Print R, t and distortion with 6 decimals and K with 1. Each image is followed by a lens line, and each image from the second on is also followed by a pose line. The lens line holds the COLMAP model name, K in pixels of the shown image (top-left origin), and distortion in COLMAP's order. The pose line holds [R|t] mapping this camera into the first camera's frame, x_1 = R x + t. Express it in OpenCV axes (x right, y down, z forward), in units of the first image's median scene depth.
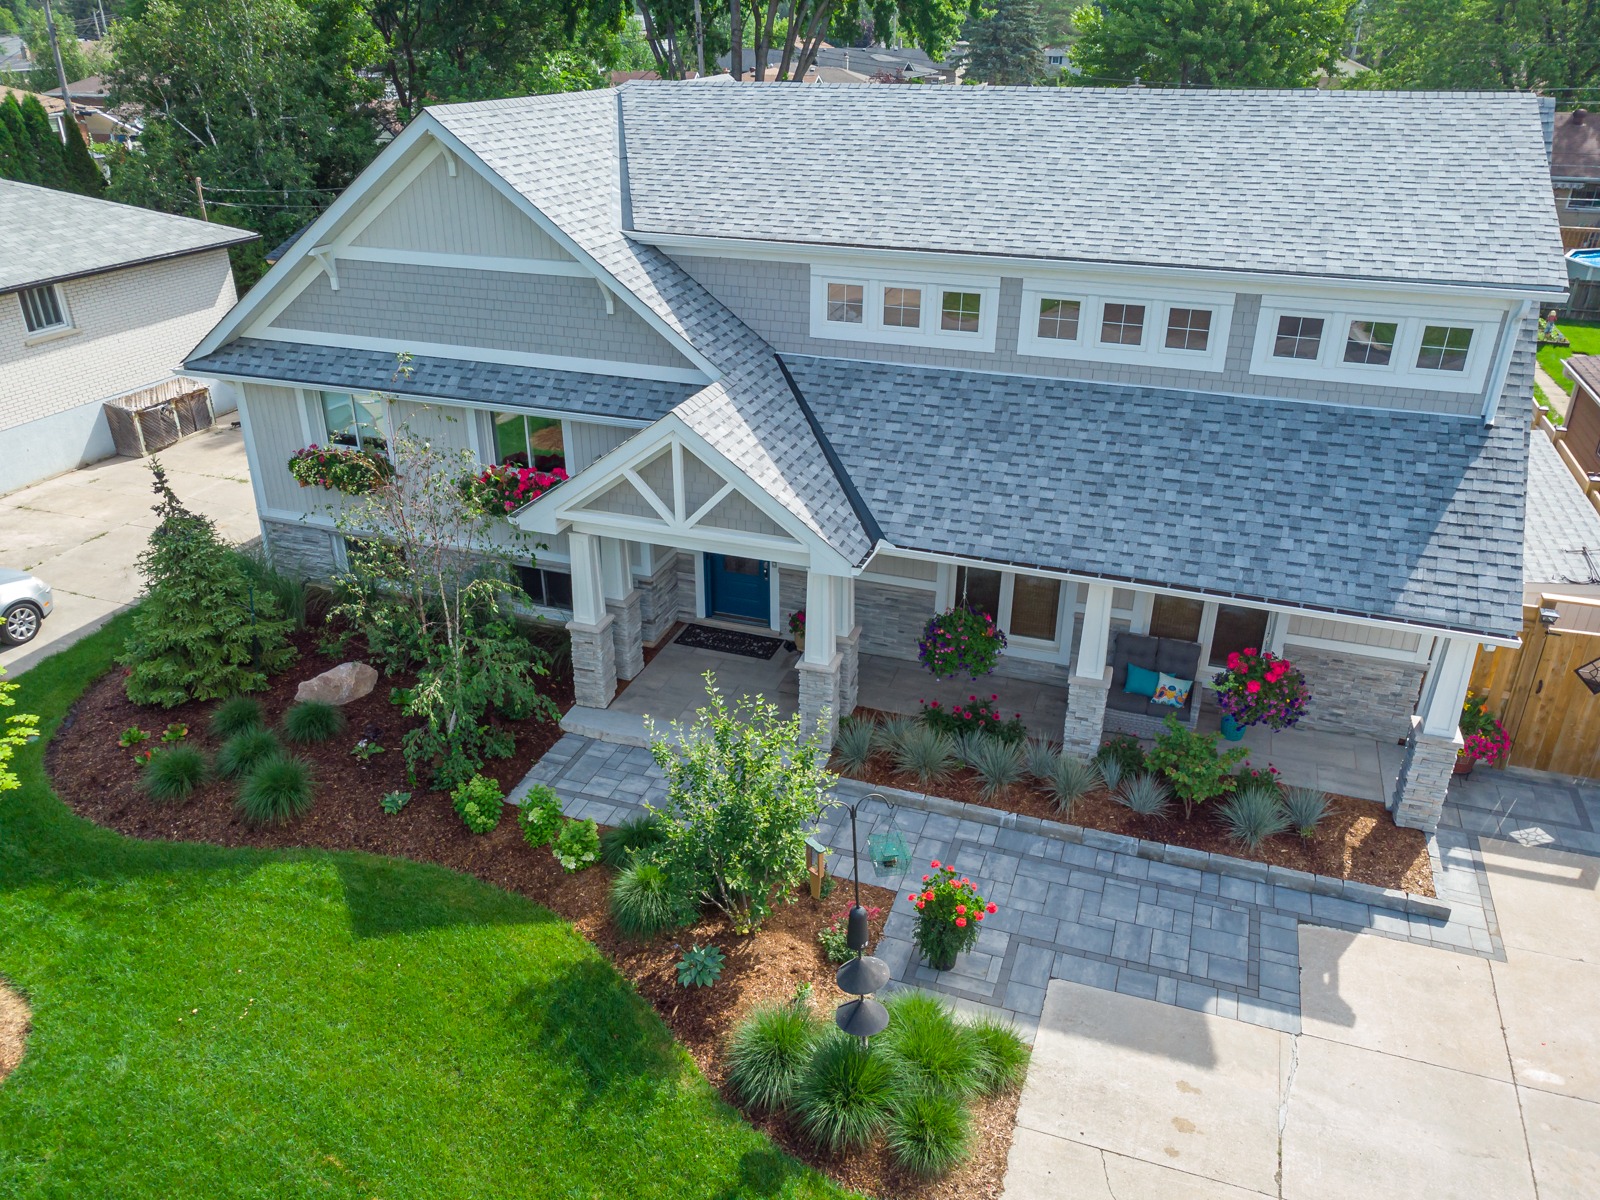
lens RADIAL K [[1161.2, 0, 797.4], [0, 1161.2, 599.6], [0, 0, 1]] dist [-0.001430, 0.027902]
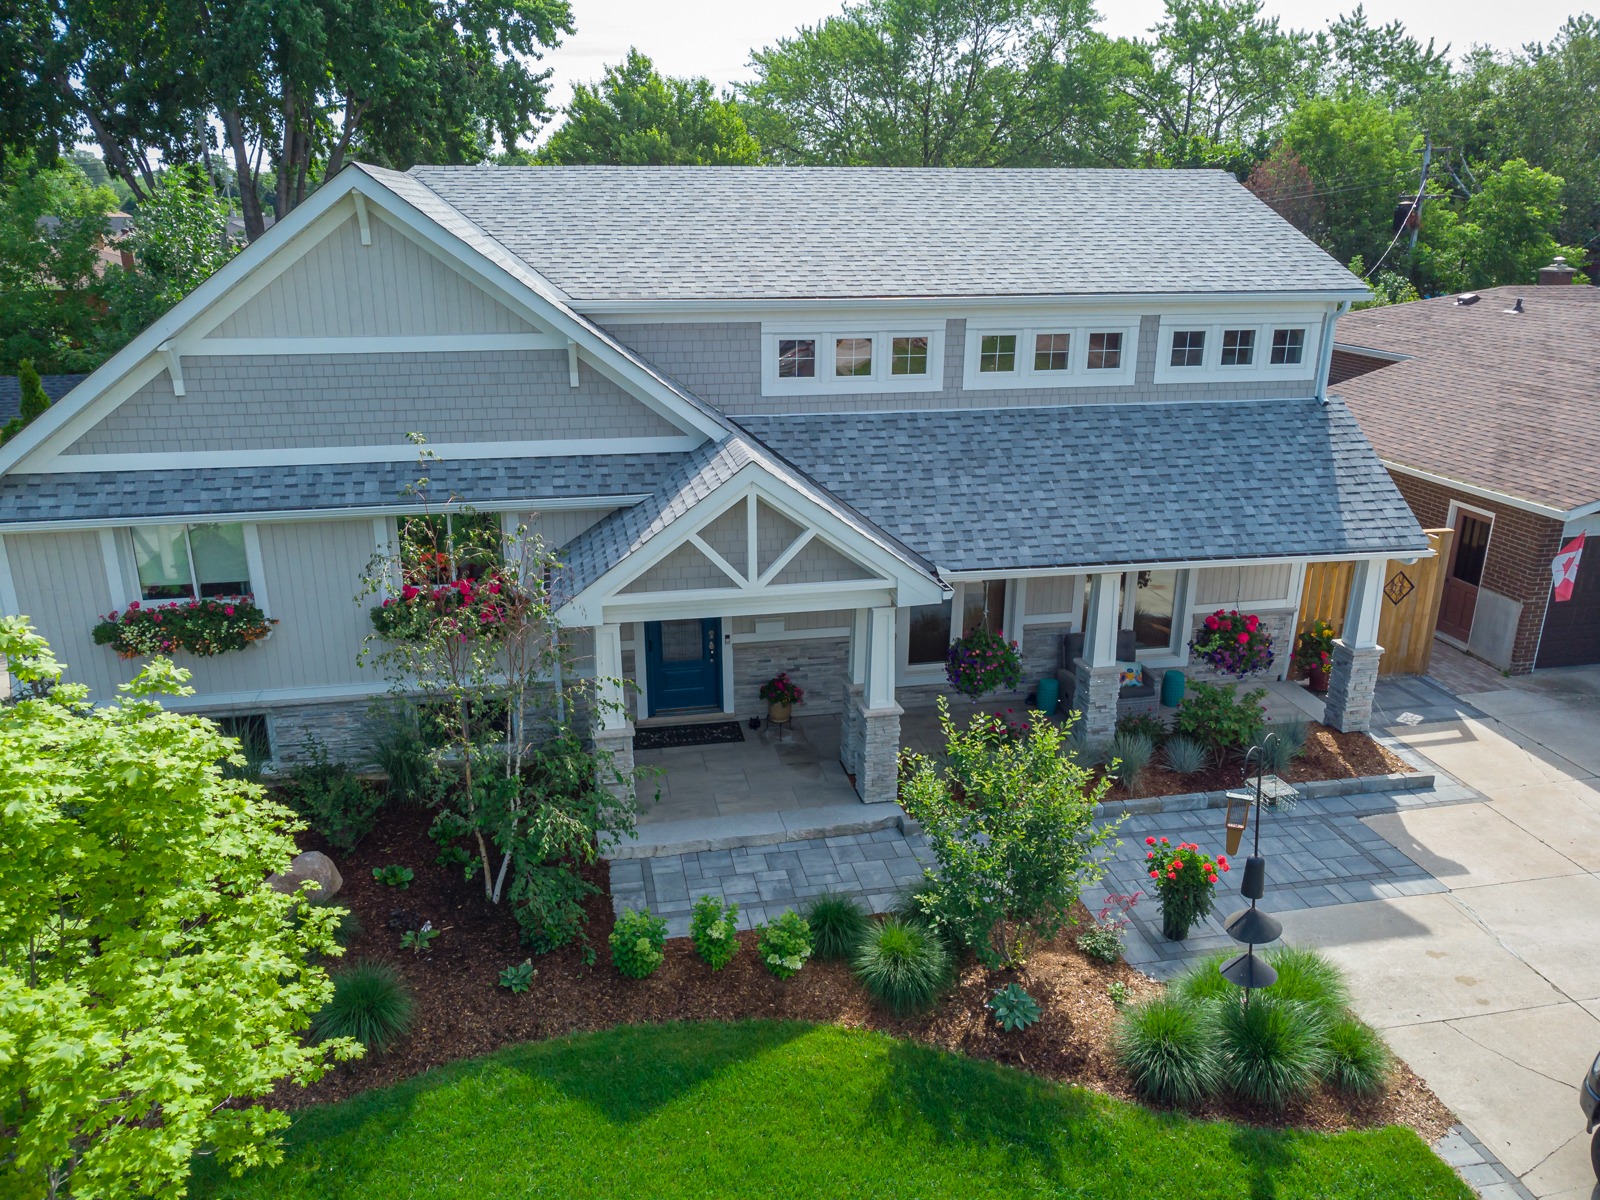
lens RADIAL K [[1161.2, 0, 786.3], [0, 1161.2, 606.2], [0, 0, 1]] dist [-0.001430, 0.027902]
pose [[0.867468, -0.163747, 0.469771, -0.535463], [0.221918, 0.972491, -0.070808, 0.024766], [-0.445254, 0.165674, 0.879944, 0.177780]]
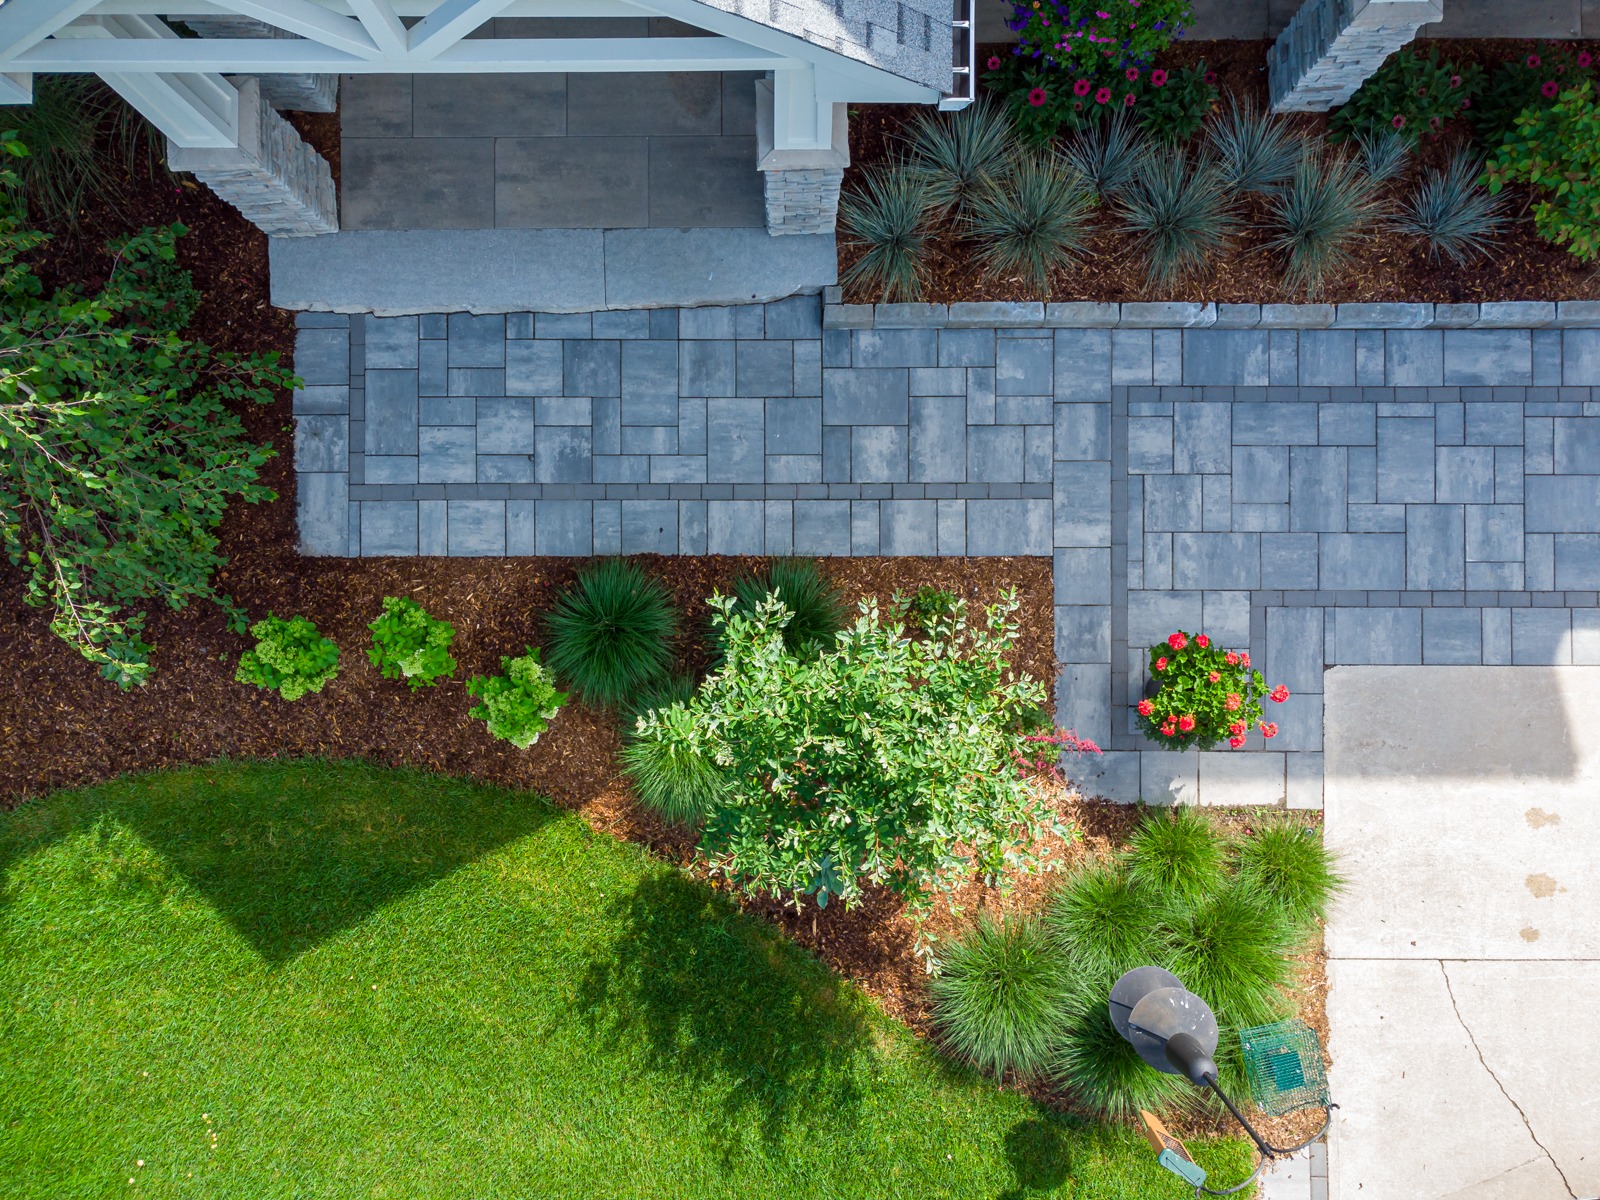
lens RADIAL K [[1161.2, 0, 789.1], [0, 1161.2, 598.9], [0, 0, 1]] dist [-0.001430, 0.027902]
pose [[0.944361, -0.328909, 0.001281, -0.048173], [0.154463, 0.446926, 0.881134, -0.273796], [-0.290386, -0.831911, 0.472864, 0.703691]]
